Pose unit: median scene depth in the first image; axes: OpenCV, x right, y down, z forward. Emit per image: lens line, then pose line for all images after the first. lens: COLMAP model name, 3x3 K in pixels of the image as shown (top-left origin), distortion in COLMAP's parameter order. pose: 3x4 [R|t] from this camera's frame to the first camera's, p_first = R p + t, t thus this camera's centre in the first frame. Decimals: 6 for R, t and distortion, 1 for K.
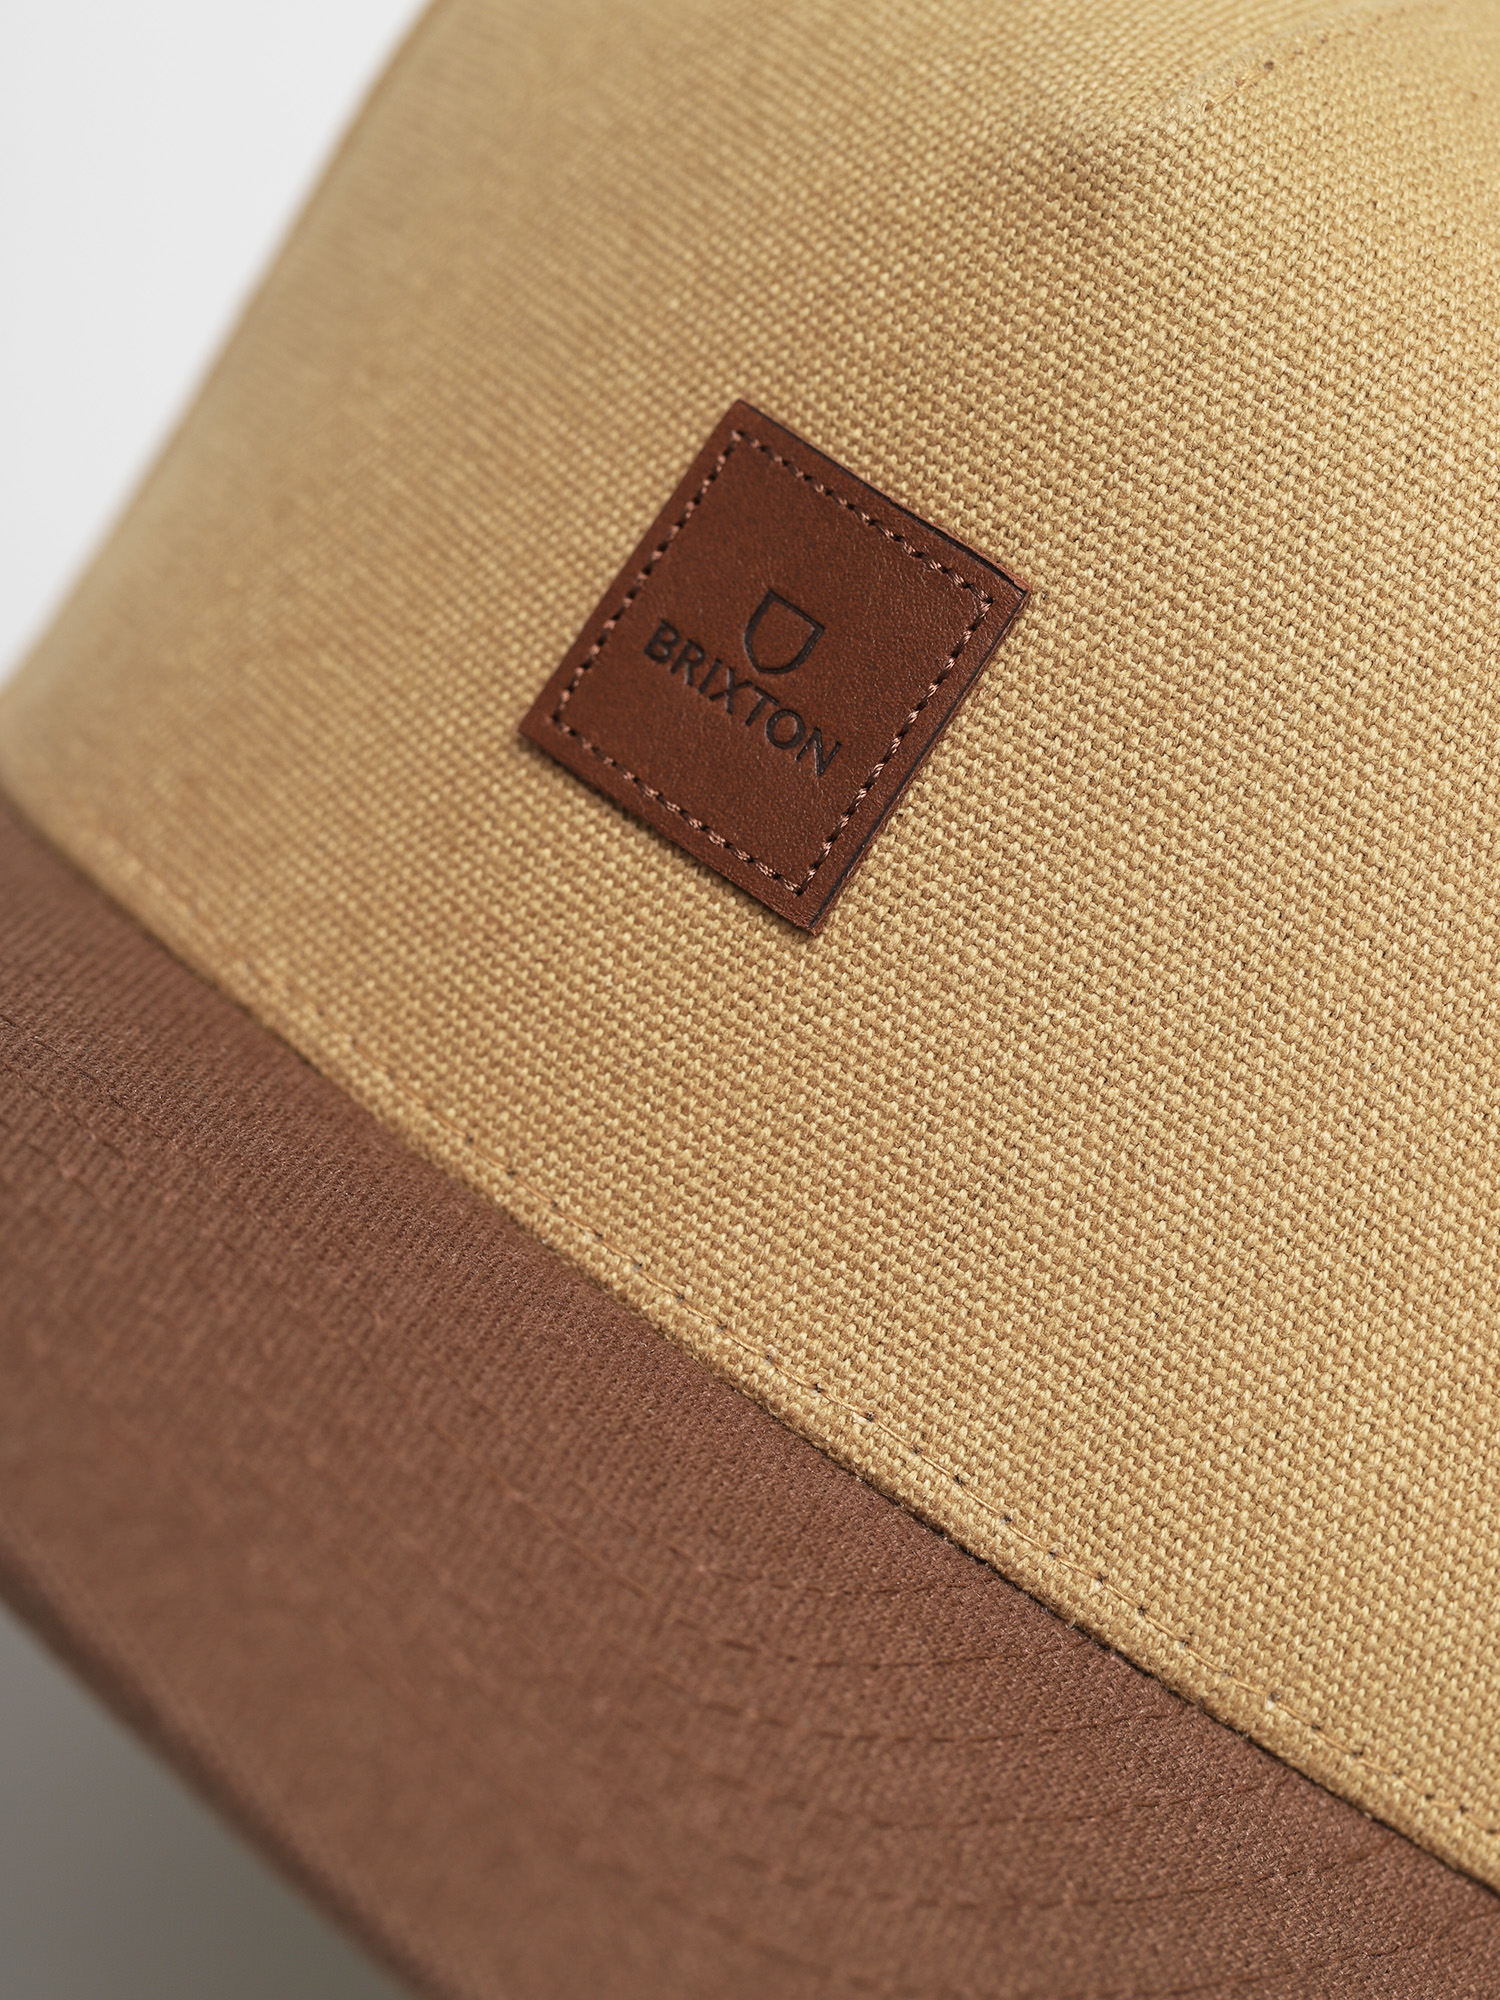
lens RADIAL K [[5679.9, 0, 750.0], [0, 5679.9, 1000.0], [0, 0, 1]] dist [0.006206, -0.226757]
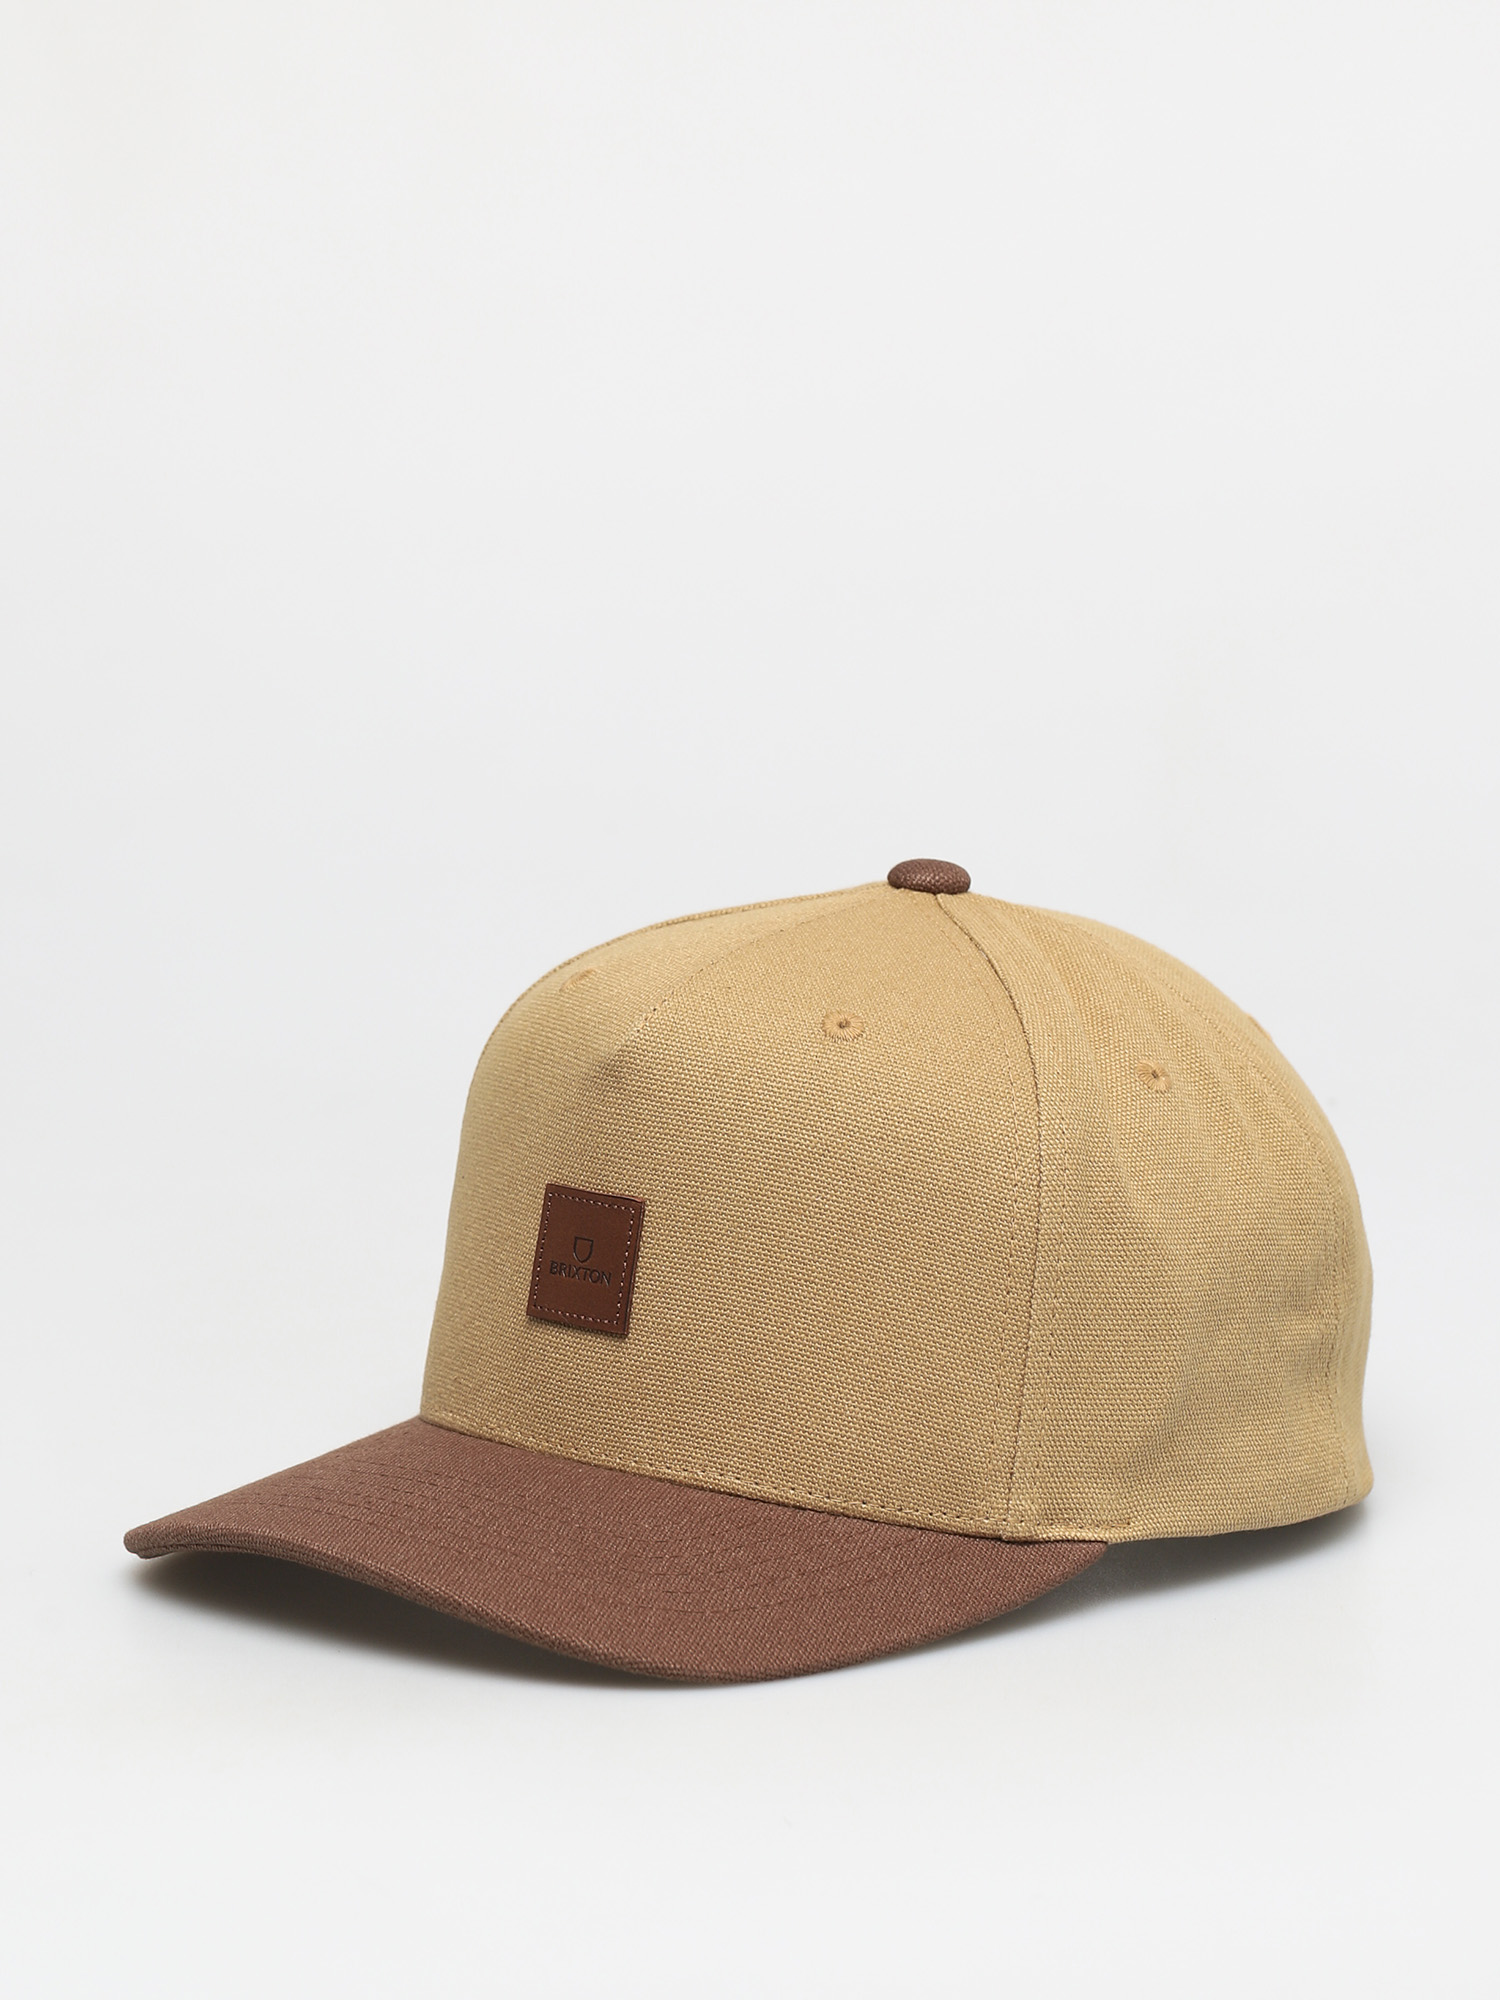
lens RADIAL K [[5679.9, 0, 750.0], [0, 5679.9, 1000.0], [0, 0, 1]] dist [0.006206, -0.226757]
pose [[0.896694, -0.422508, -0.132009, 0.545375], [0.398800, 0.900518, -0.173281, 0.379320], [0.192089, 0.102735, 0.975985, -1.961197]]
